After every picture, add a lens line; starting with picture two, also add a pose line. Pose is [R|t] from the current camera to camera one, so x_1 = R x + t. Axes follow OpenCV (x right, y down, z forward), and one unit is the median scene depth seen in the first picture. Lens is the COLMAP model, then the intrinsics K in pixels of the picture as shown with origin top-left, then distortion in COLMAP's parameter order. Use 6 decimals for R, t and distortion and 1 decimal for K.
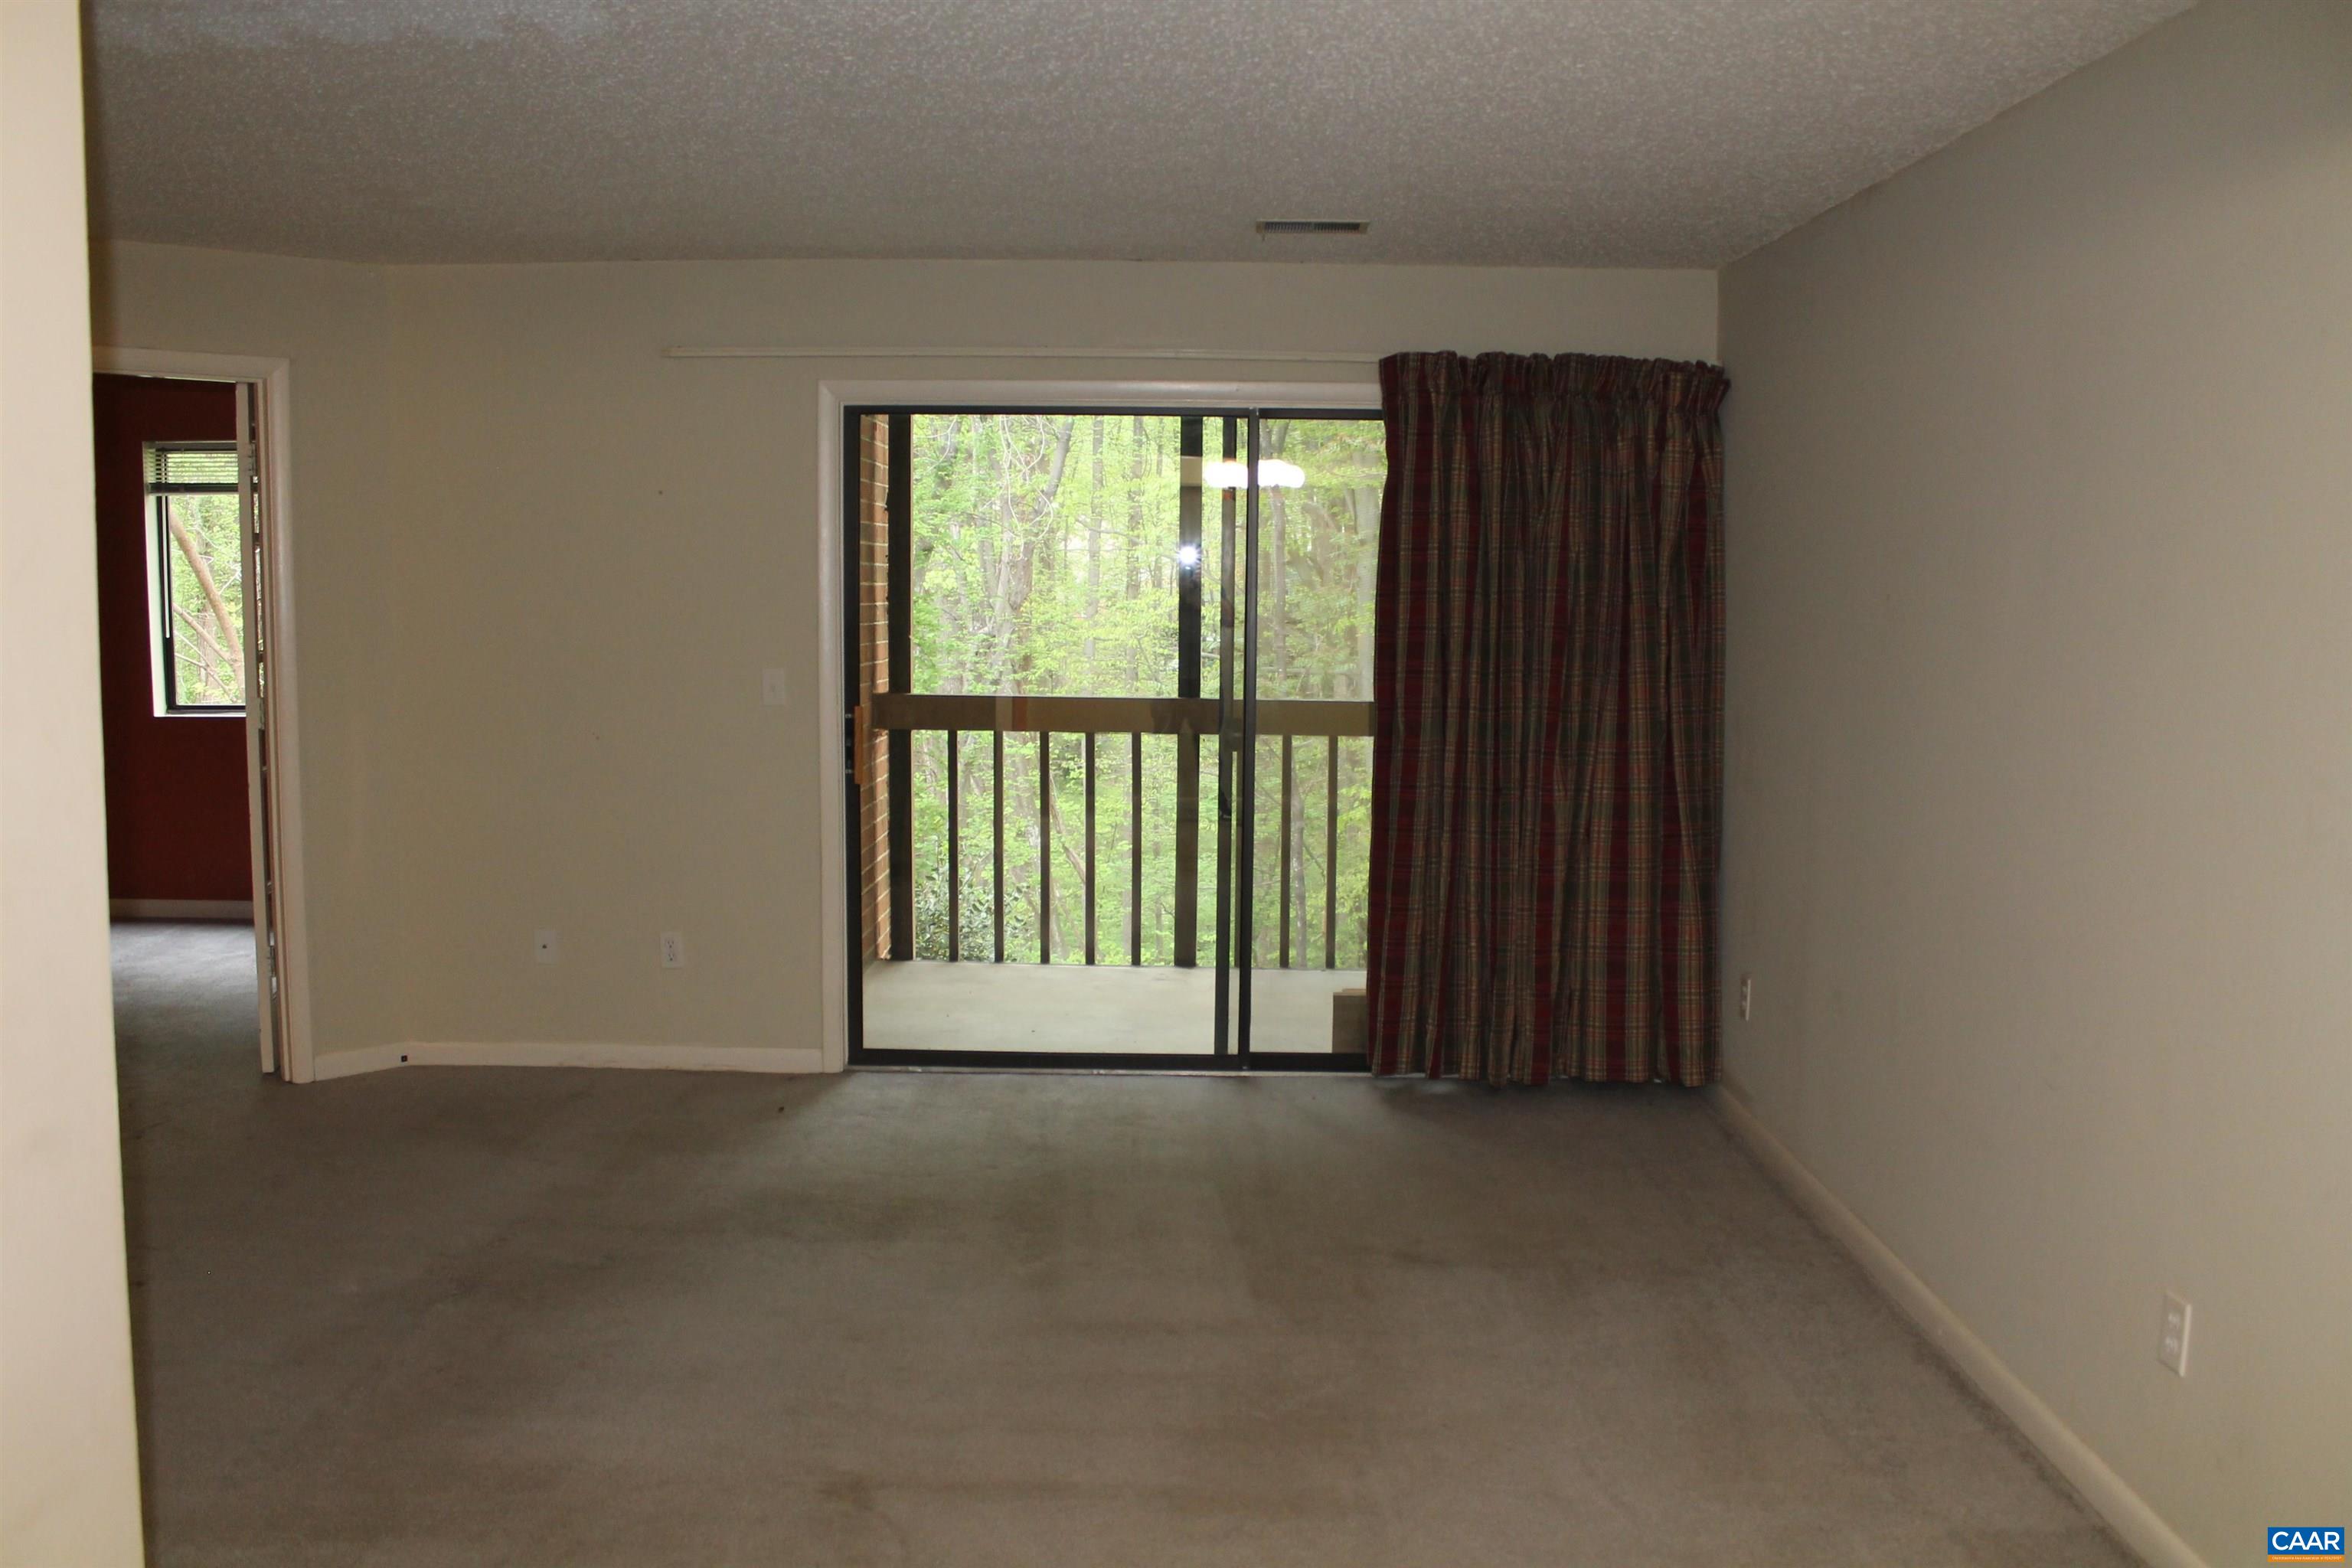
lens RADIAL K [[2006.4, 0, 1176.0], [0, 2006.4, 784.0], [0, 0, 1]] dist [-0.166541, 0.152076]
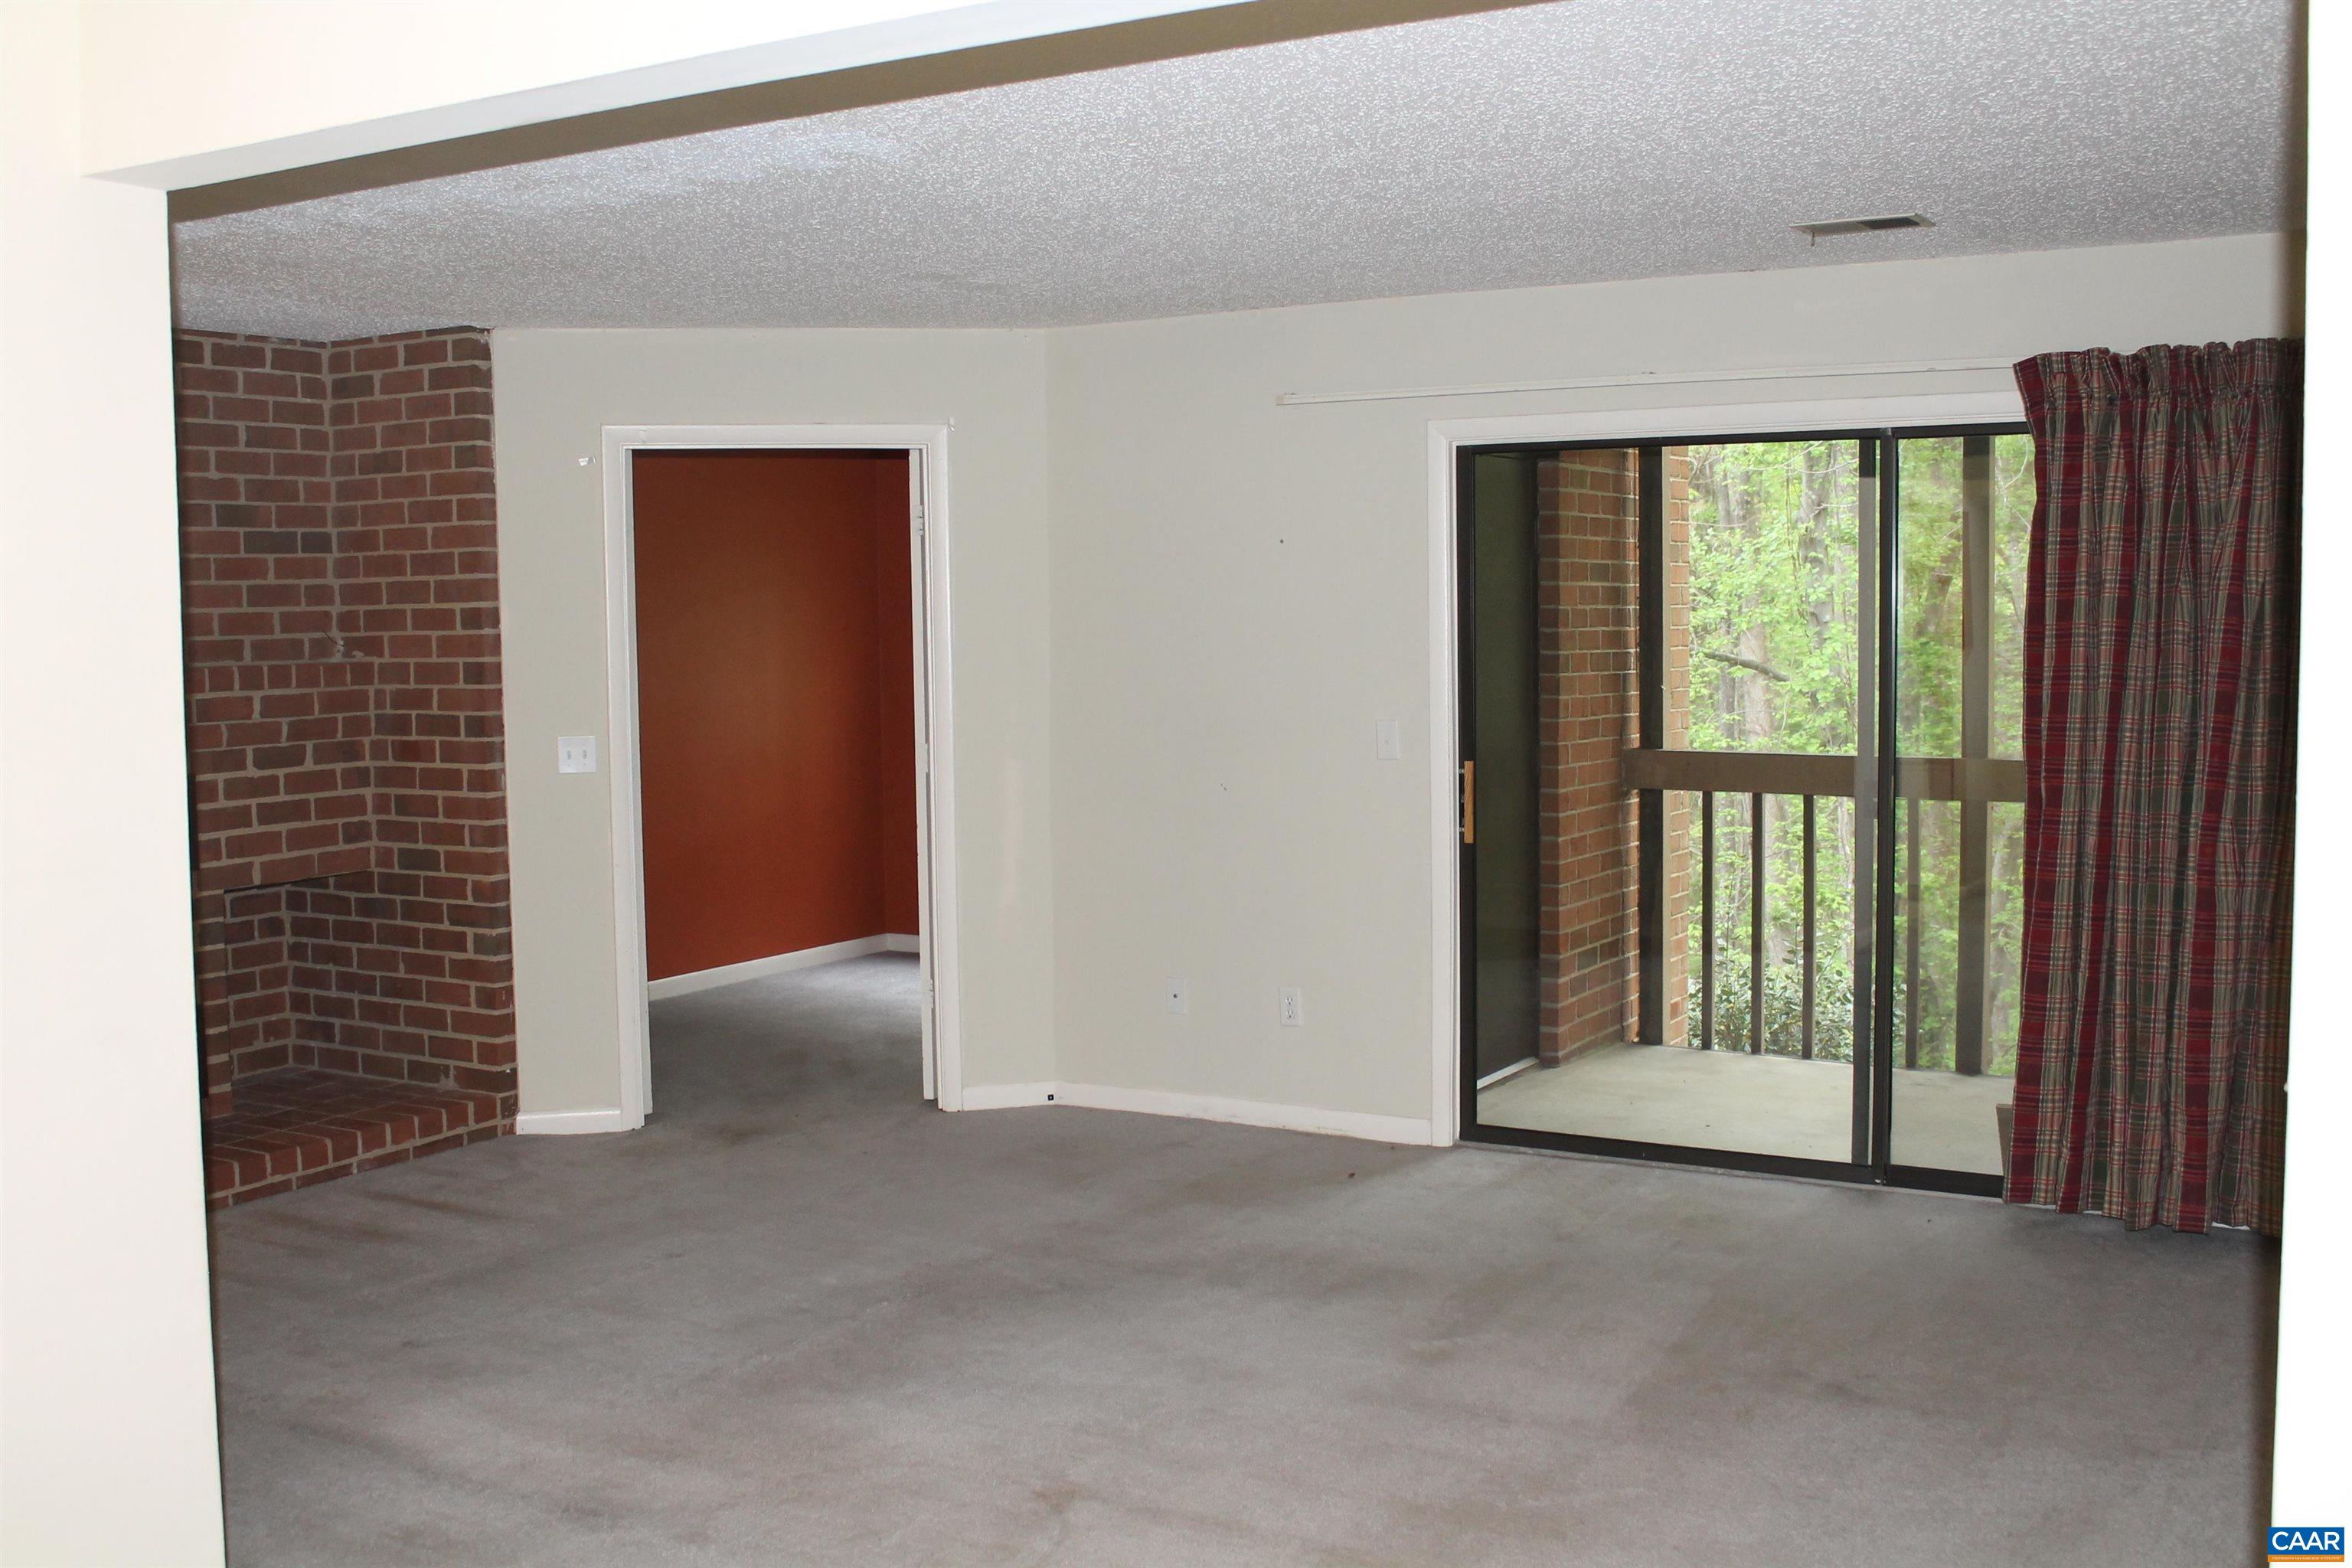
lens RADIAL K [[2368.4, 0, 1176.0], [0, 2368.4, 784.0], [0, 0, 1]] dist [-0.095290, 0.016020]
pose [[0.862851, 0.017549, -0.505154, 0.291285], [-0.033124, 0.999212, -0.021866, 0.001267], [0.504372, 0.035600, 0.862752, -0.041084]]
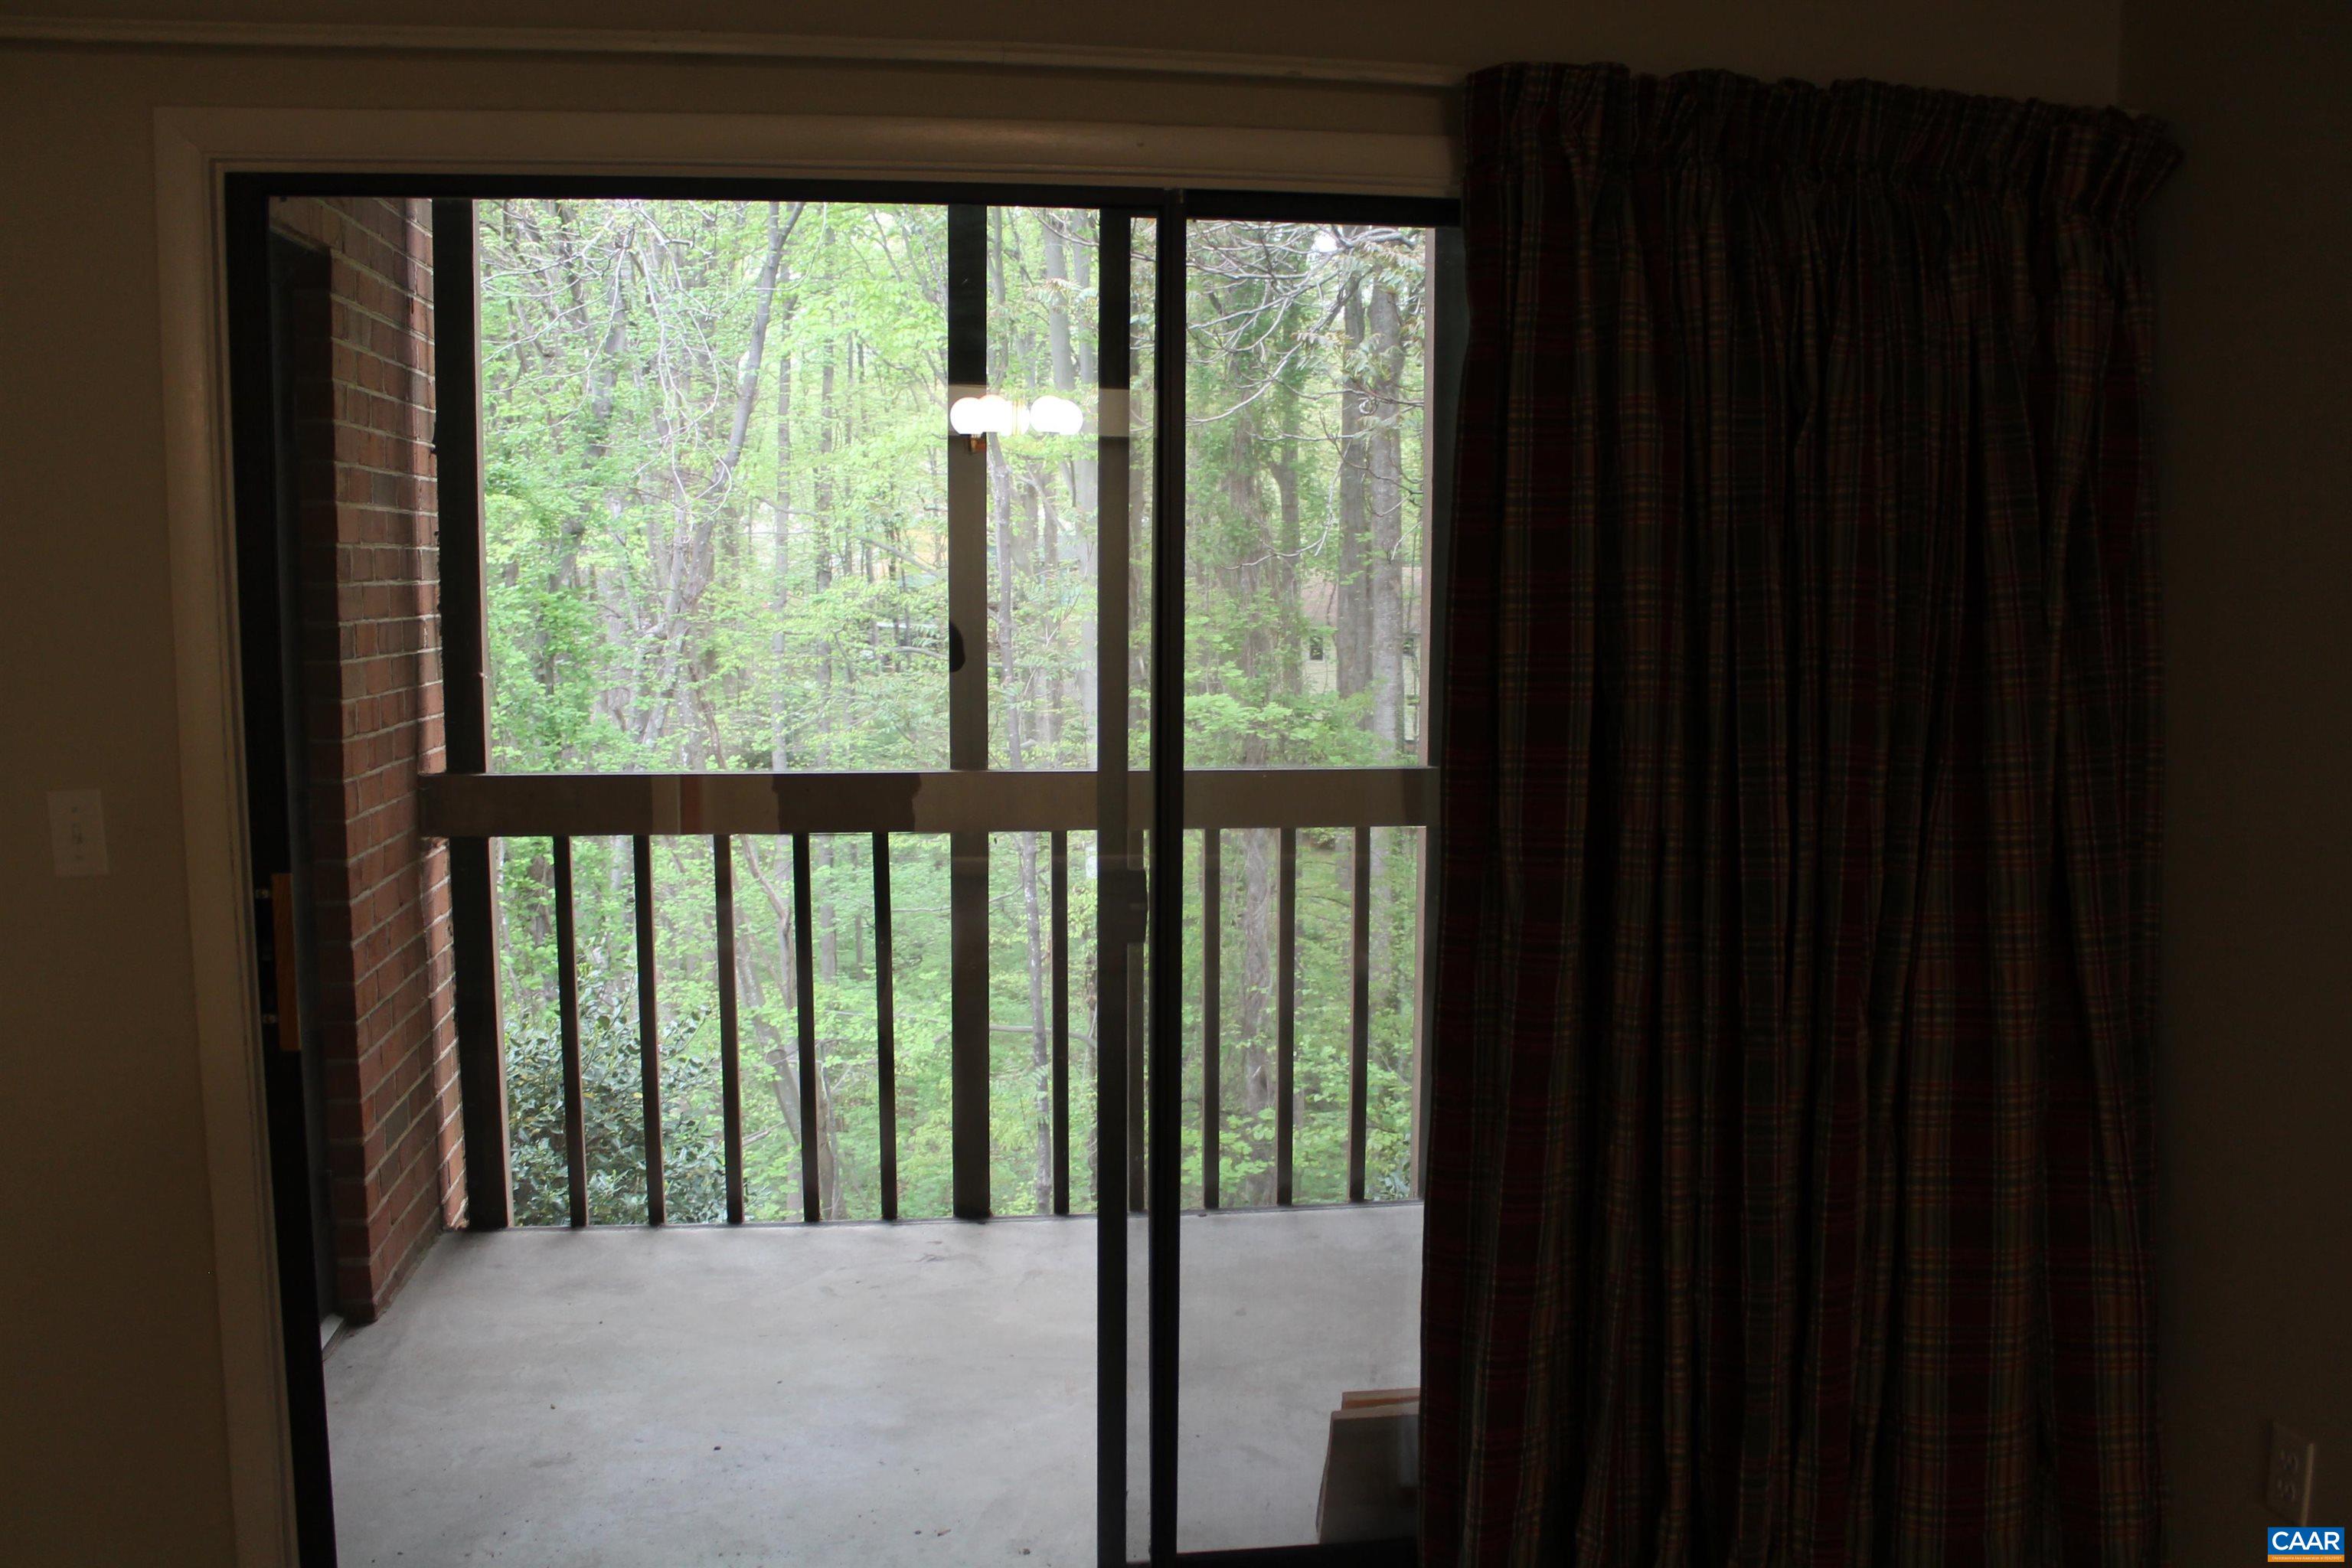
lens RADIAL K [[2006.4, 0, 1176.0], [0, 2006.4, 784.0], [0, 0, 1]] dist [-0.166541, 0.152076]
pose [[0.988026, -0.023196, 0.152536, -0.031372], [0.021927, 0.999710, 0.009994, -0.058789], [-0.152723, -0.006529, 0.988247, 0.556132]]
